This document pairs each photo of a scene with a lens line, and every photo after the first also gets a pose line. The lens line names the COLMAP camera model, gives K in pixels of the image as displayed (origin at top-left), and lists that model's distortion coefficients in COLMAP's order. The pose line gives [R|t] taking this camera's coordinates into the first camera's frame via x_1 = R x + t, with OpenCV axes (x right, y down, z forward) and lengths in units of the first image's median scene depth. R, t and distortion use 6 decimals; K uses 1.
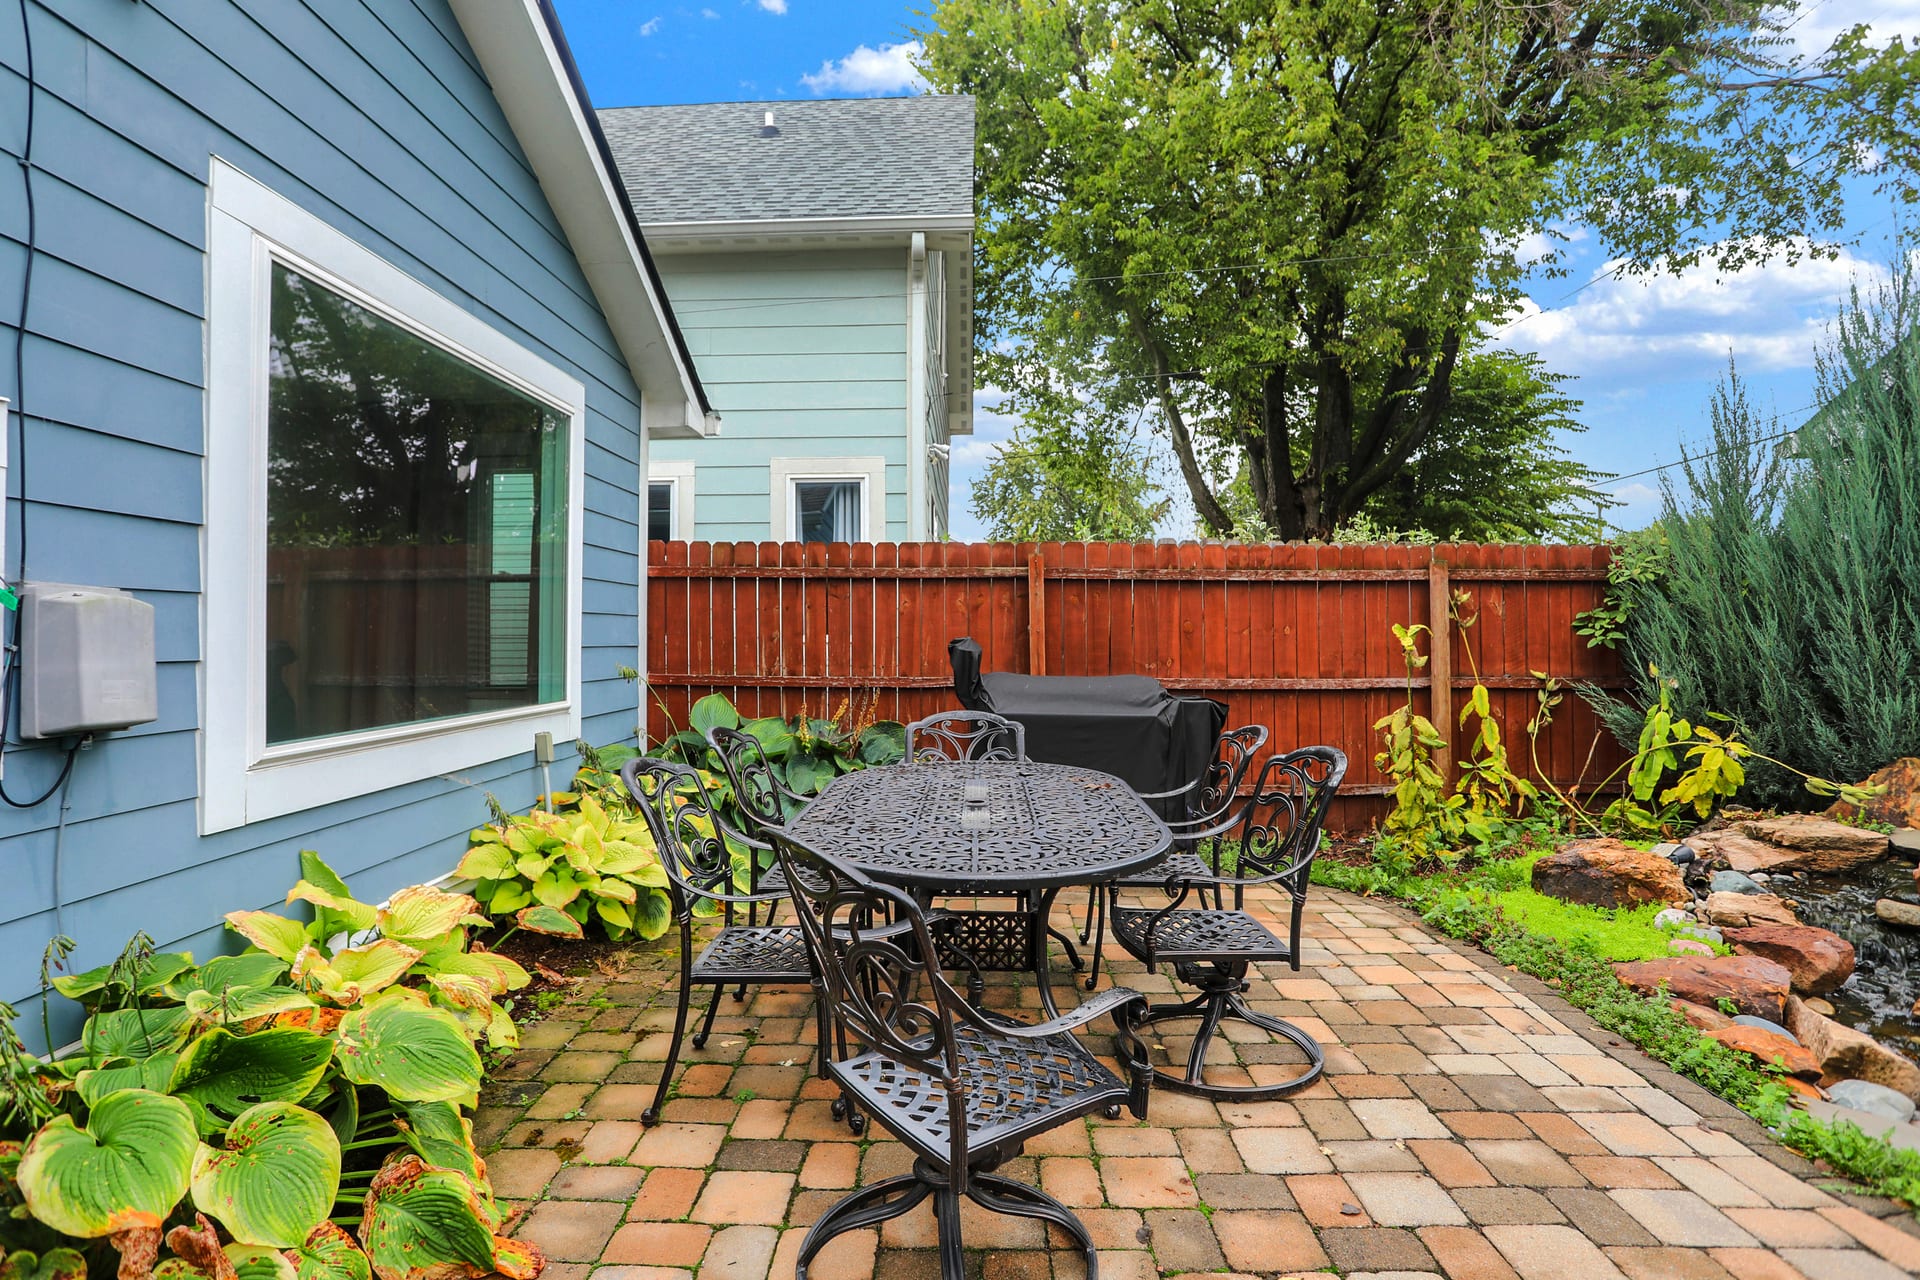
lens RADIAL K [[957.4, 0, 938.8], [0, 957.4, 623.5], [0, 0, 1]] dist [-0.052603, 0.017087]
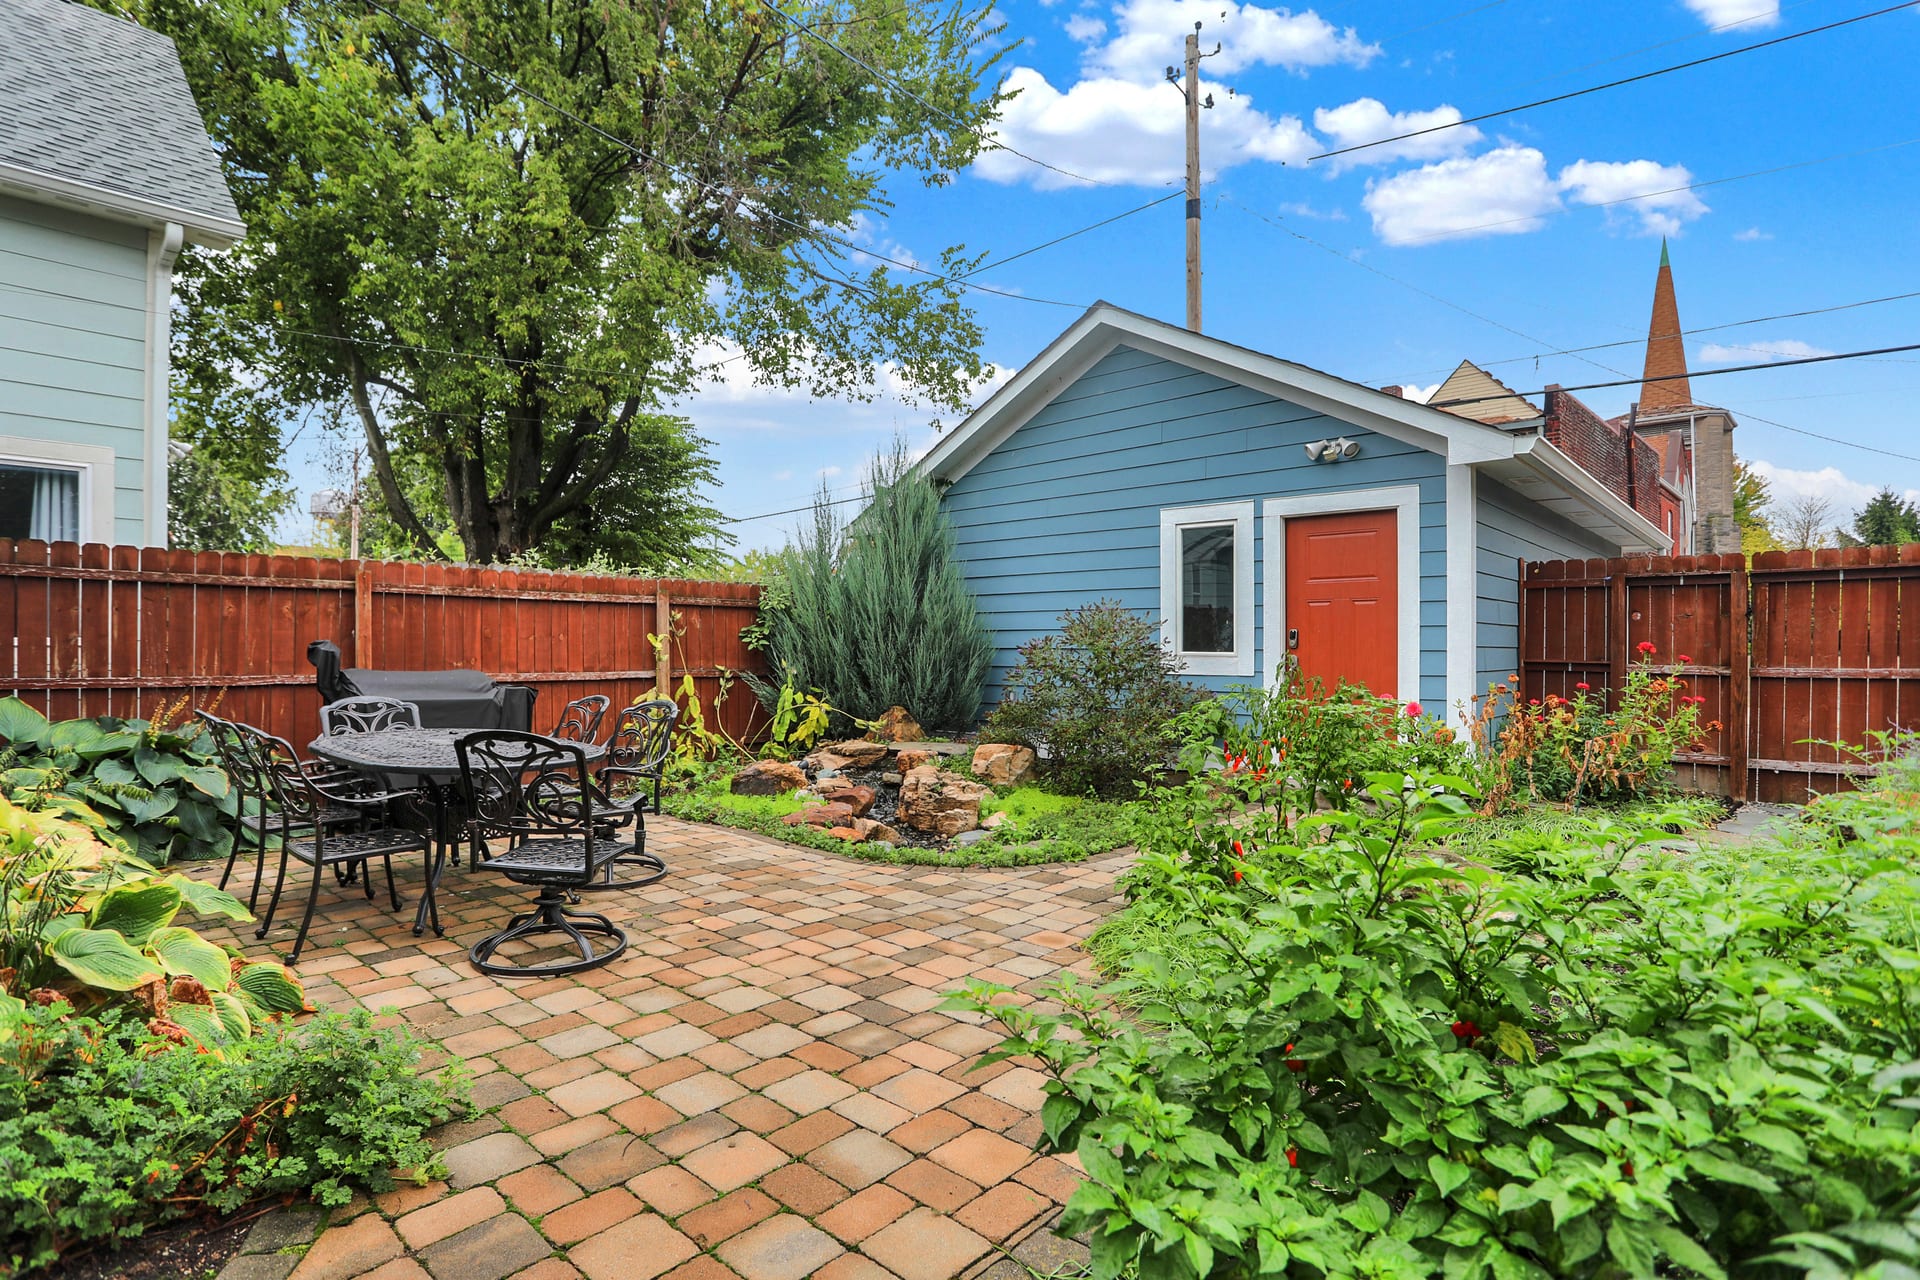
lens RADIAL K [[957.4, 0, 961.0], [0, 957.4, 642.9], [0, 0, 1]] dist [-0.052603, 0.017087]
pose [[0.643220, 0.004891, 0.765666, -0.308688], [-0.012801, 0.999909, 0.004366, 0.002321], [-0.765574, -0.012609, 0.643224, -0.306918]]
